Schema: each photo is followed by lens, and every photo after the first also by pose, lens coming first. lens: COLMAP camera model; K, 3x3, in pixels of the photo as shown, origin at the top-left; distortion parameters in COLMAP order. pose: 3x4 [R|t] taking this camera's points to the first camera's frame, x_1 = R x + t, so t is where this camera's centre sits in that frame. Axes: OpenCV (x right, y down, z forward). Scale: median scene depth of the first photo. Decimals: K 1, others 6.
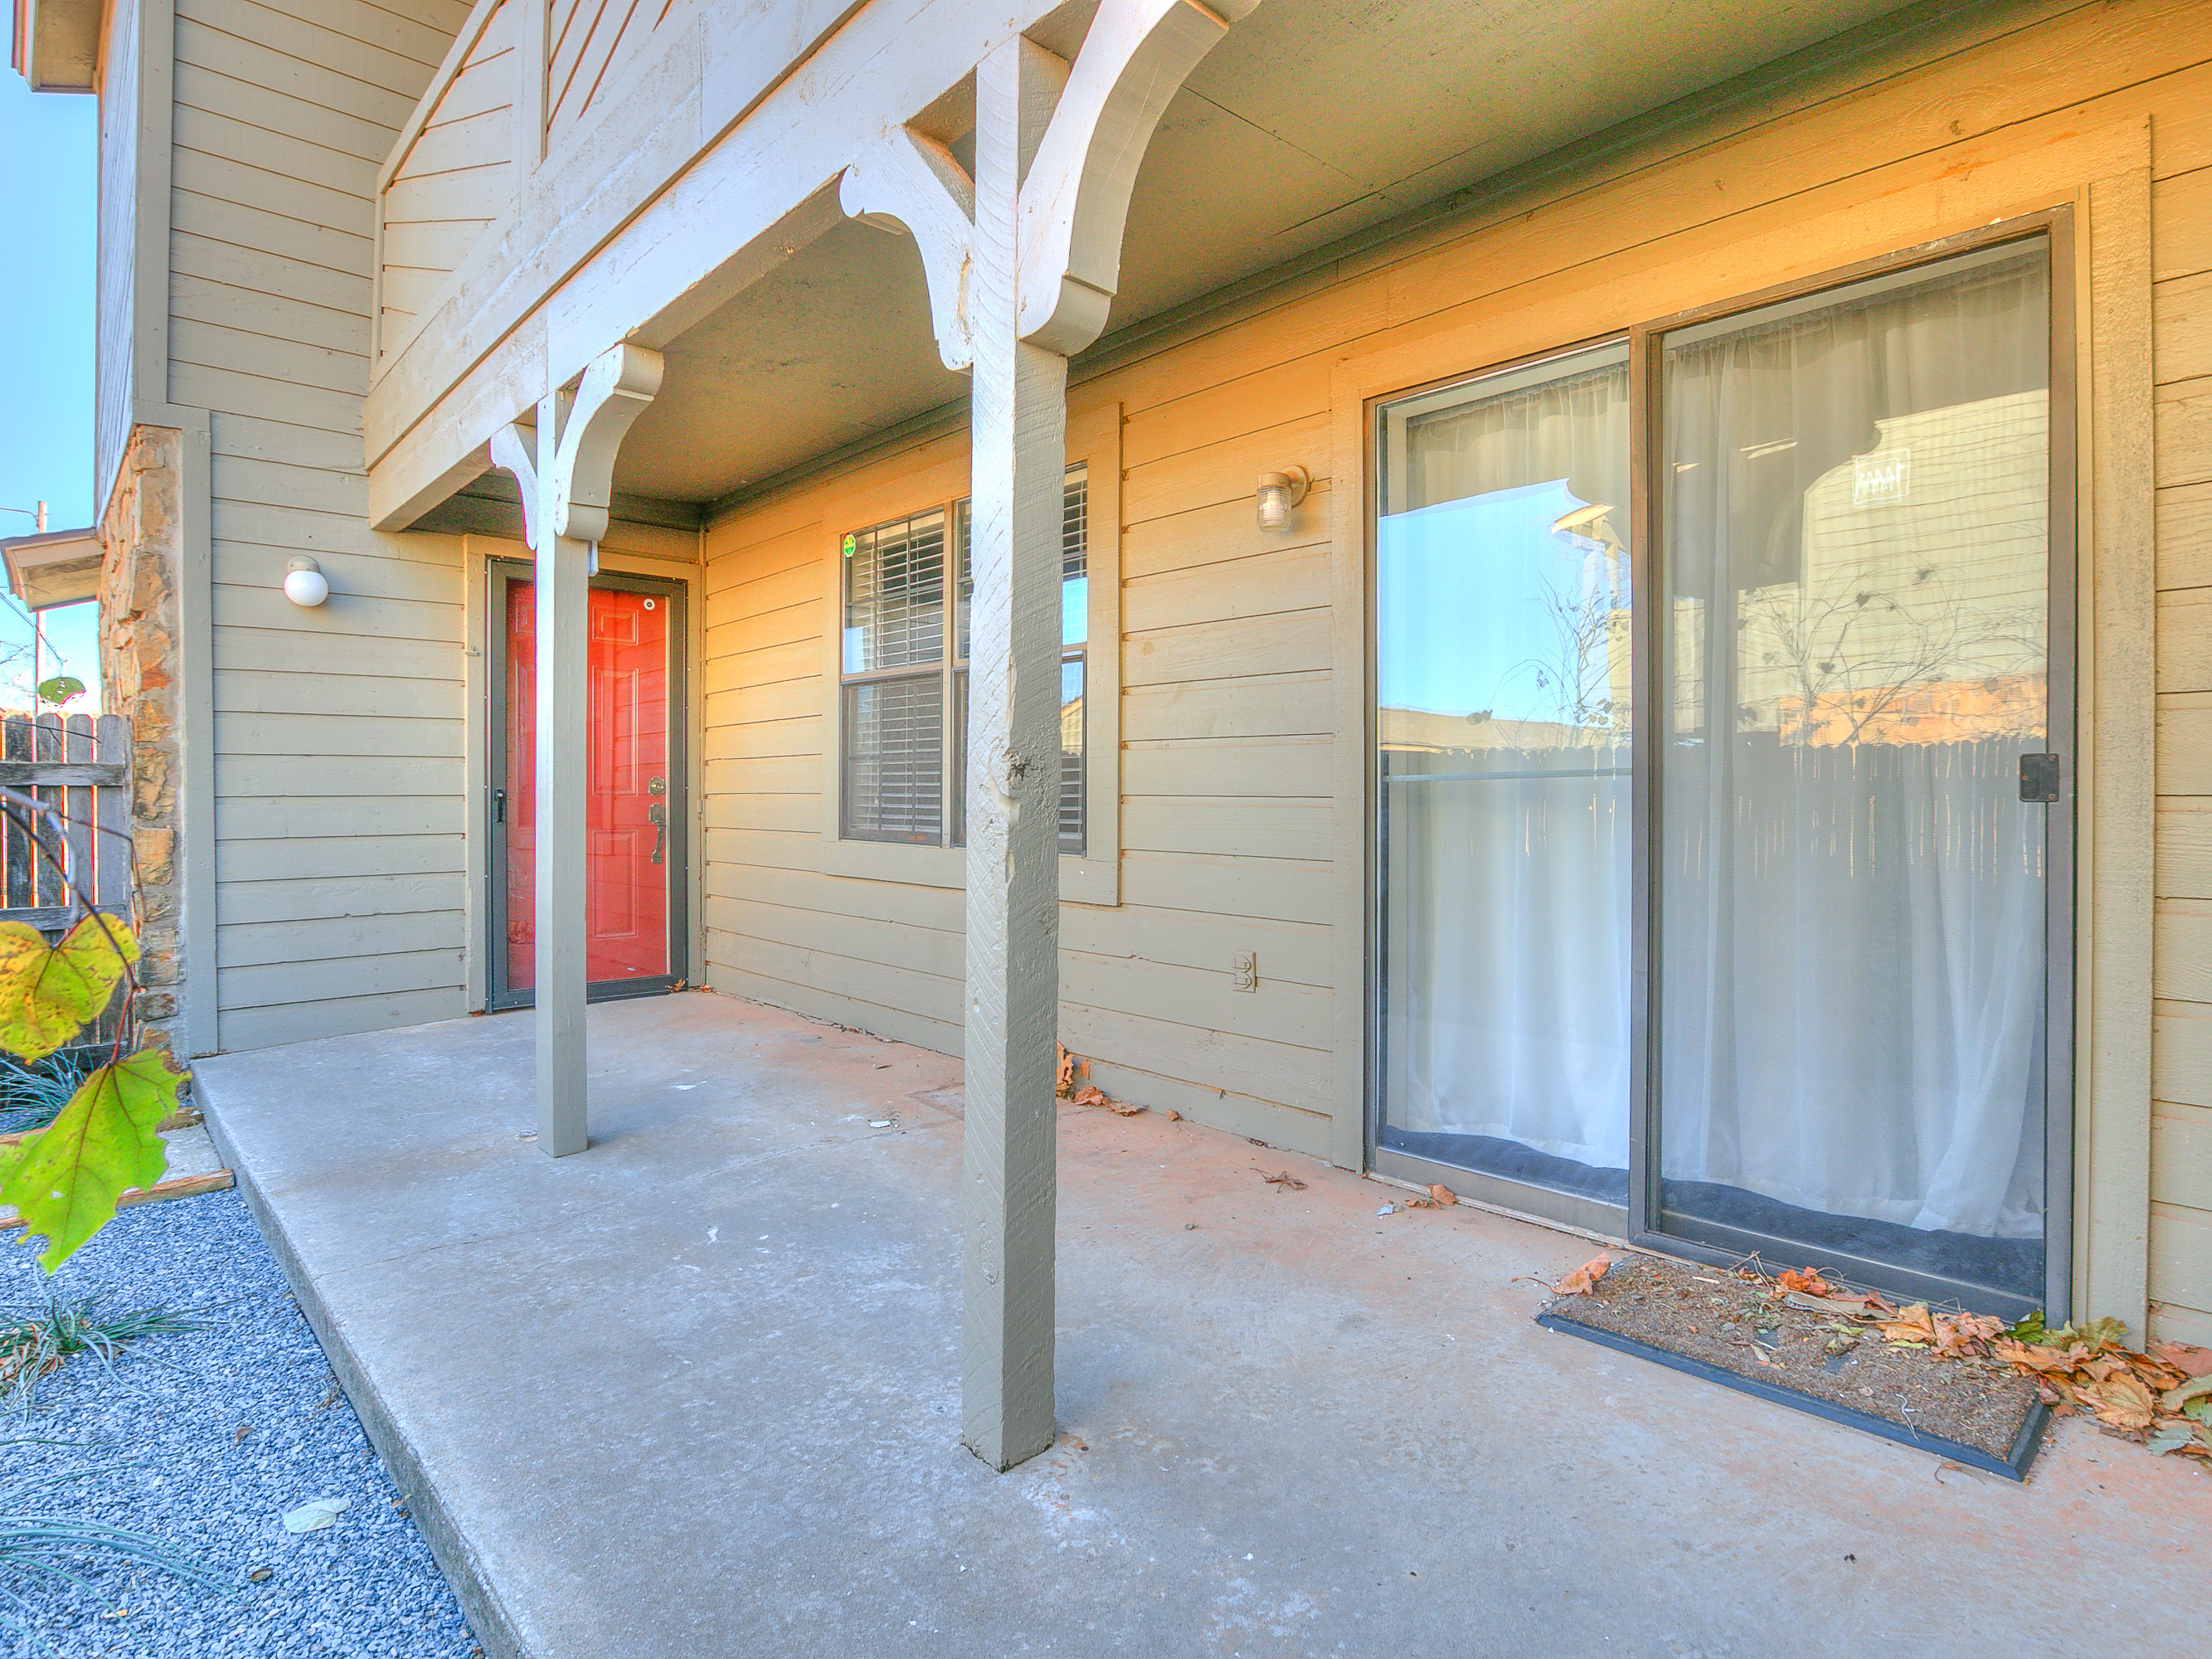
lens RADIAL K [[1310.2, 0, 1071.0], [0, 1310.2, 814.5], [0, 0, 1]] dist [-0.022771, 0.001805]
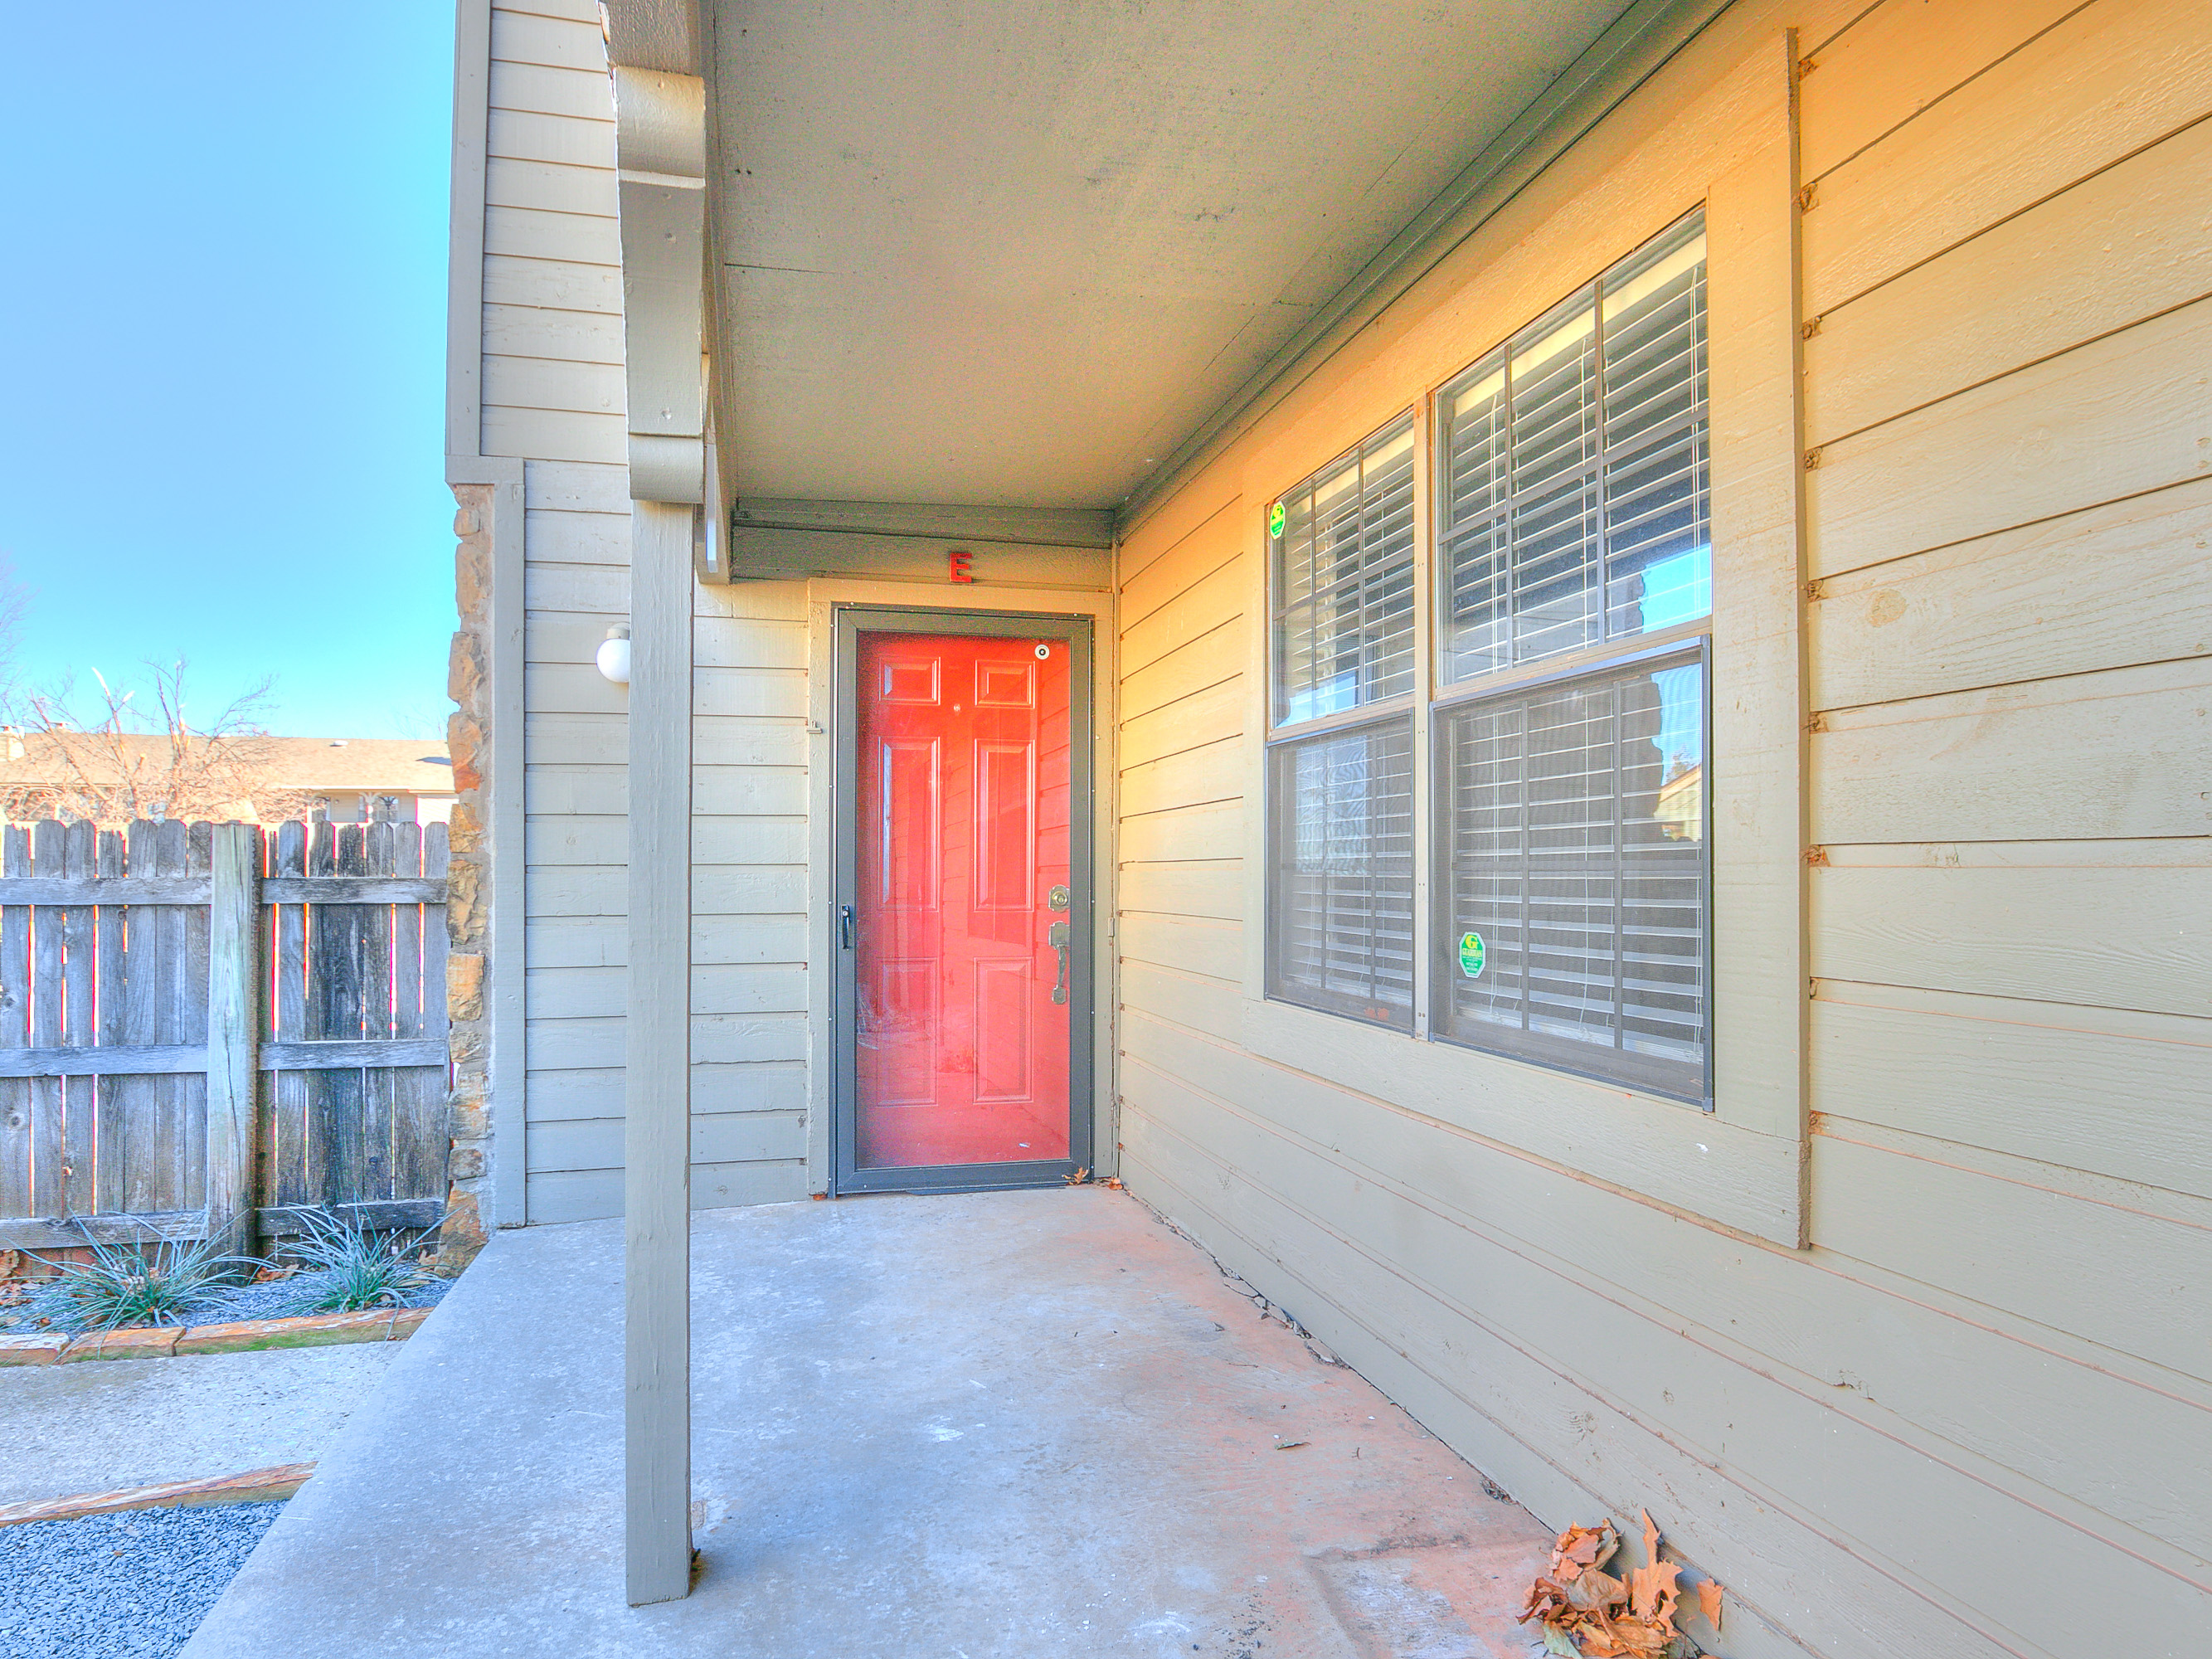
lens RADIAL K [[1310.2, 0, 981.0], [0, 1310.2, 859.0], [0, 0, 1]] dist [-0.022771, 0.001805]
pose [[0.871559, -0.007994, -0.490225, 0.009693], [-0.003896, 0.999723, -0.023229, -0.032908], [0.490275, 0.022156, 0.871286, 0.414551]]
